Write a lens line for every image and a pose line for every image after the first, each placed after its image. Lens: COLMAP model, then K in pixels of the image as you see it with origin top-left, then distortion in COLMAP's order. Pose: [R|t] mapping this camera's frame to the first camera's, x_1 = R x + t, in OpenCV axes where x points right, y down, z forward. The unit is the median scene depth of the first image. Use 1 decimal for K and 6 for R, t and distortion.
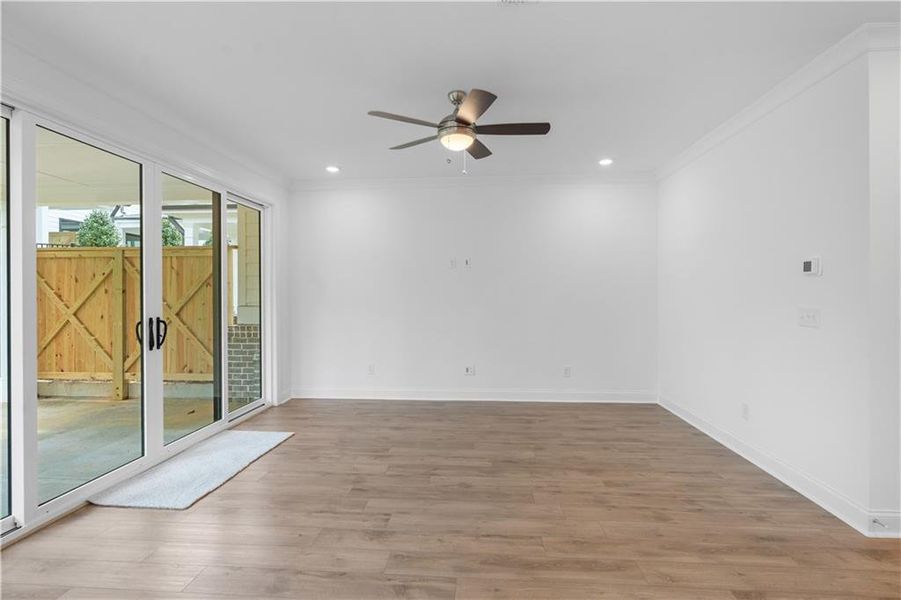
lens RADIAL K [[408.1, 0, 459.6], [0, 408.1, 292.5], [0, 0, 1]] dist [-0.008438, 0.003859]
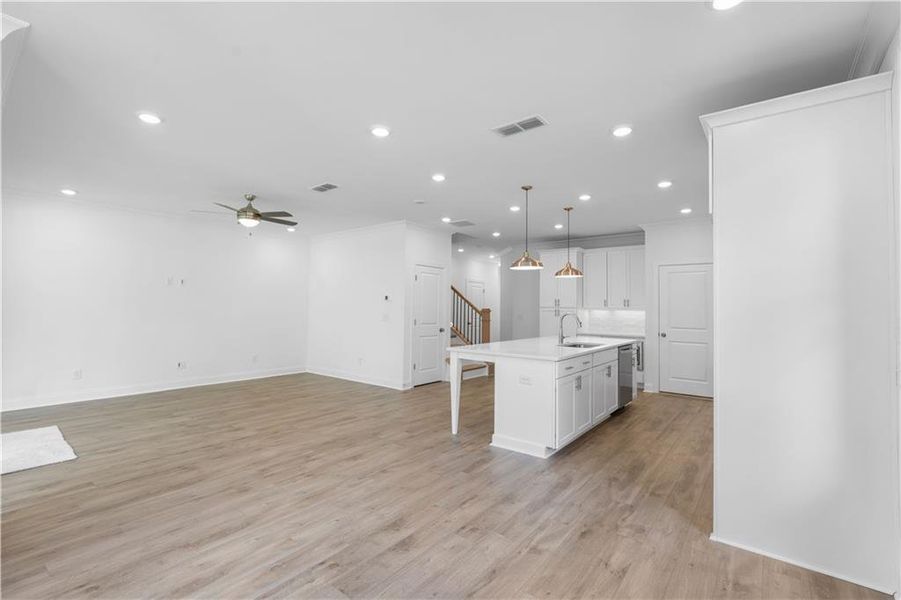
lens RADIAL K [[408.1, 0, 446.9], [0, 408.1, 294.9], [0, 0, 1]] dist [-0.008438, 0.003859]
pose [[0.571558, 0.033525, 0.819876, -0.723562], [-0.016139, 0.999431, -0.029615, -0.006861], [-0.820403, 0.003695, 0.571774, -0.550439]]
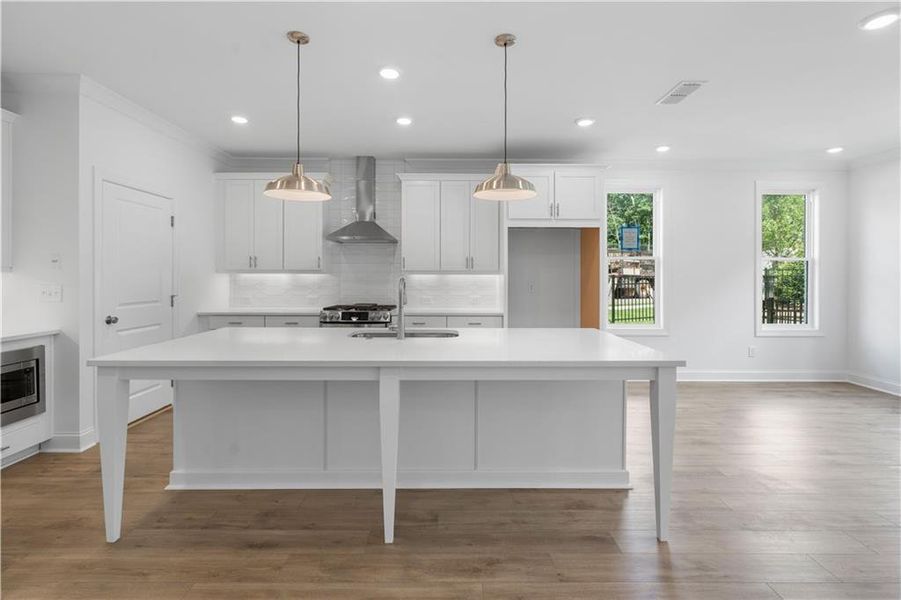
lens RADIAL K [[408.1, 0, 456.2], [0, 408.1, 278.7], [0, 0, 1]] dist [-0.008438, 0.003859]
pose [[-0.997384, -0.000966, -0.072281, 0.517782], [-0.001302, 0.999989, 0.004605, 0.002562], [0.072276, 0.004687, -0.997374, 0.577633]]
